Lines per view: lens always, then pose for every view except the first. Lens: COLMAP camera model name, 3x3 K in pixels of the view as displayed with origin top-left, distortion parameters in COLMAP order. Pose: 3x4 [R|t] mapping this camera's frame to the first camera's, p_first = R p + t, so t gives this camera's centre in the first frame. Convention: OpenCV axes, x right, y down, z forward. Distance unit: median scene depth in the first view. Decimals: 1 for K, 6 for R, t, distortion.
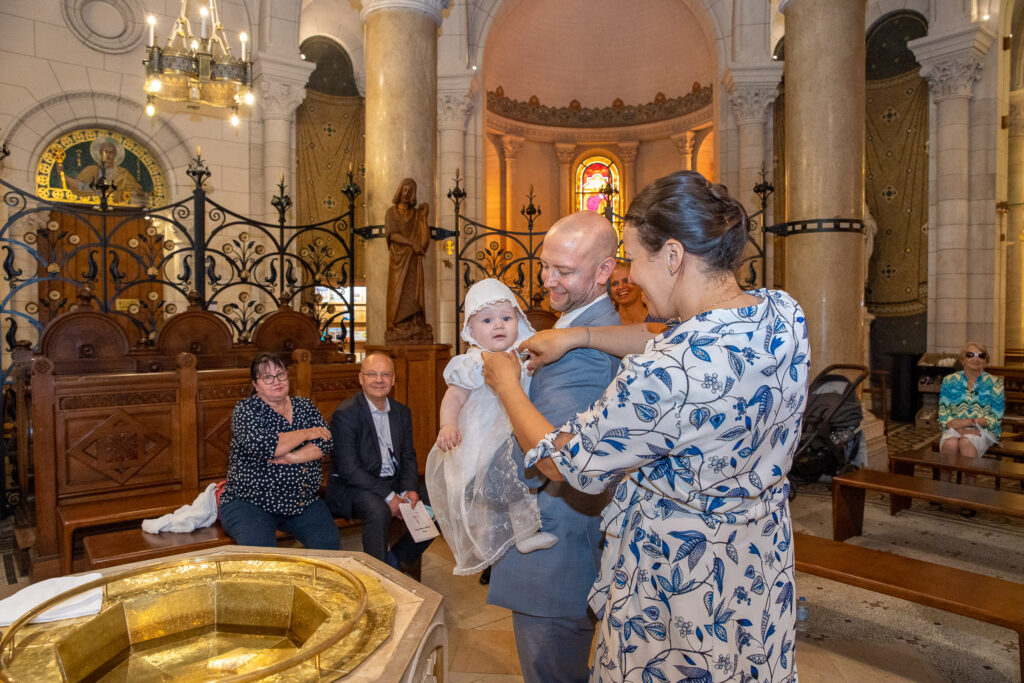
lens RADIAL K [[688.7, 0, 516.9], [0, 688.7, 343.9], [0, 0, 1]] dist [-0.113013, 0.084032]
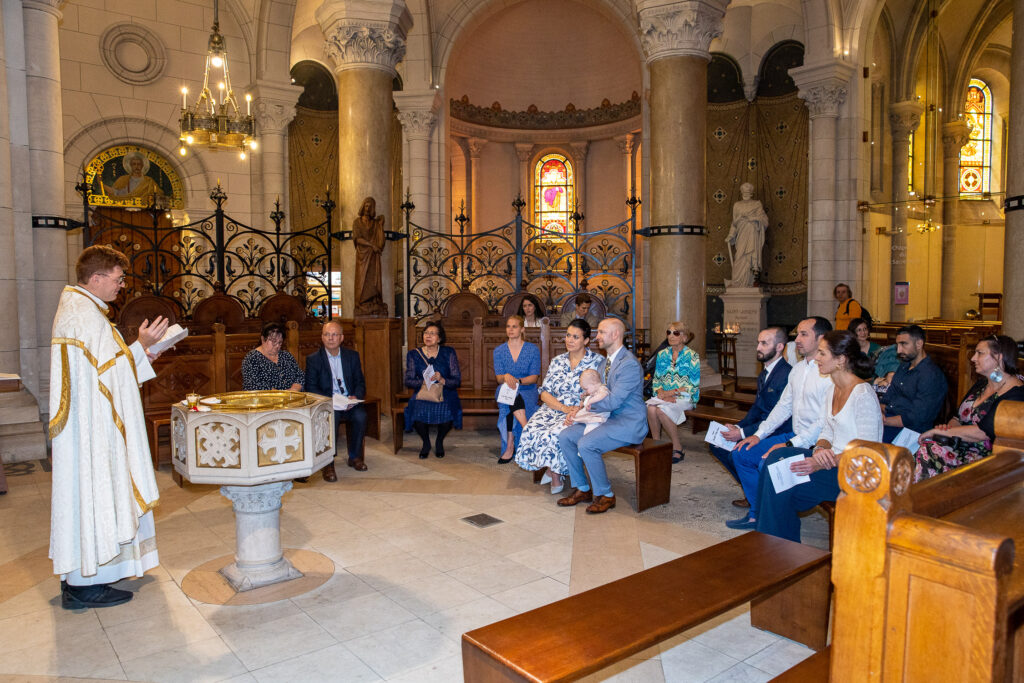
lens RADIAL K [[682.1, 0, 512.0], [0, 682.1, 341.5], [0, 0, 1]] dist [-0.109218, 0.082861]
pose [[0.999997, -0.002302, -0.000477, 0.087683], [0.002317, 0.999462, 0.032705, 0.002721], [0.000402, -0.032706, 0.999465, -0.252607]]
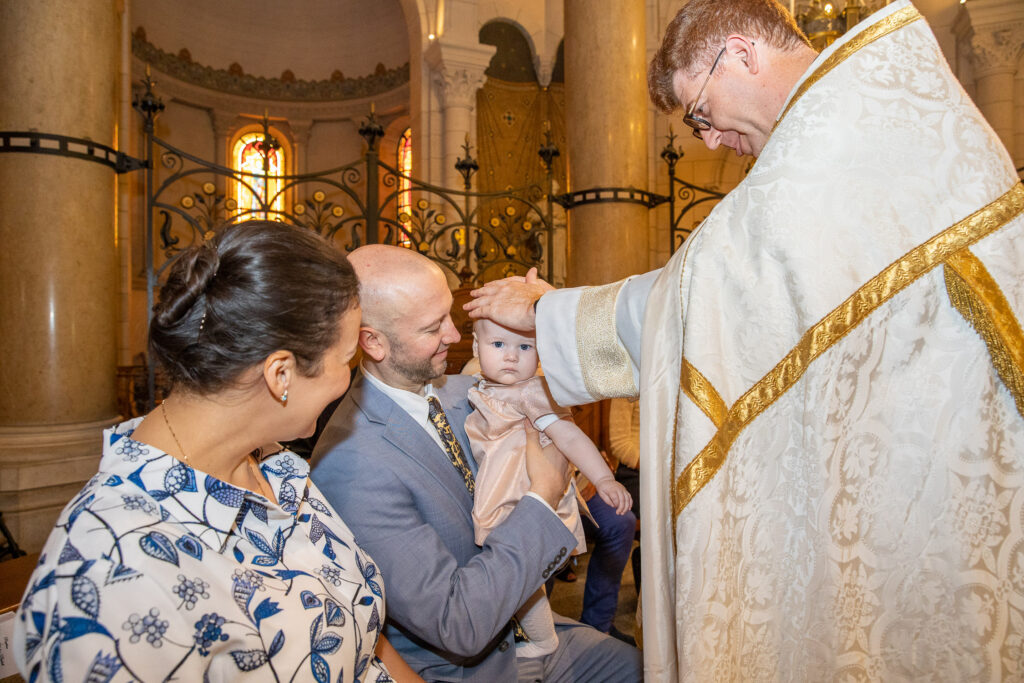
lens RADIAL K [[682.1, 0, 512.0], [0, 682.1, 341.5], [0, 0, 1]] dist [-0.109218, 0.082861]
pose [[0.855737, -0.009657, 0.517320, -0.089808], [0.021857, 0.999608, -0.017495, 0.020153], [-0.516949, 0.026278, 0.855613, 0.207159]]
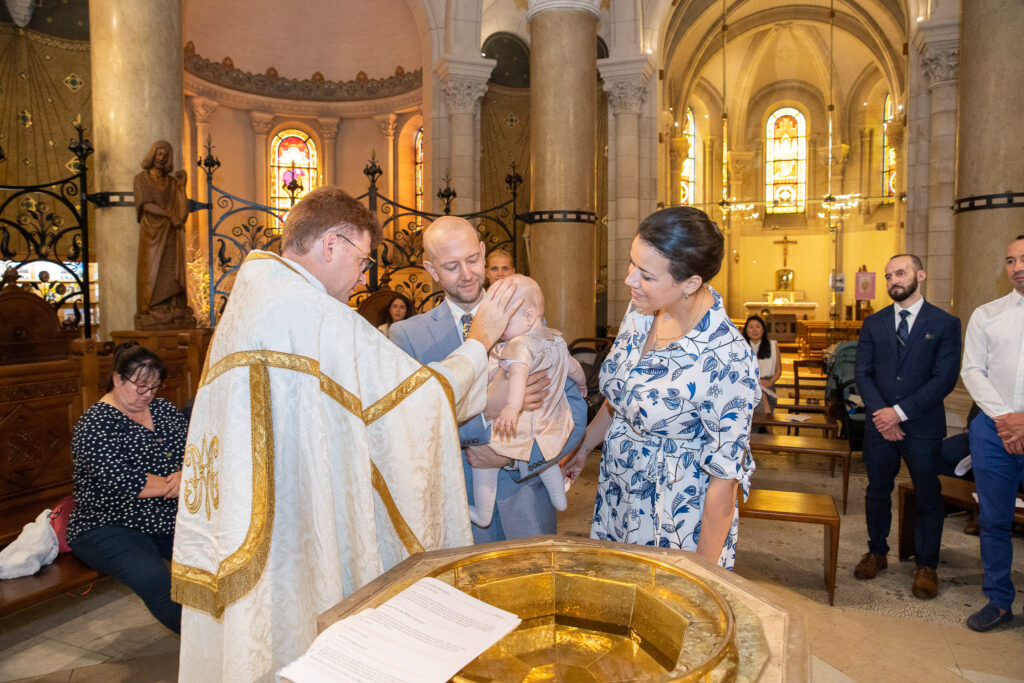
lens RADIAL K [[682.1, 0, 512.0], [0, 682.1, 341.5], [0, 0, 1]] dist [-0.109218, 0.082861]
pose [[0.882756, -0.030871, 0.468817, -0.115110], [0.016496, 0.999260, 0.034740, -0.003956], [-0.469543, -0.022934, 0.882612, 0.017748]]
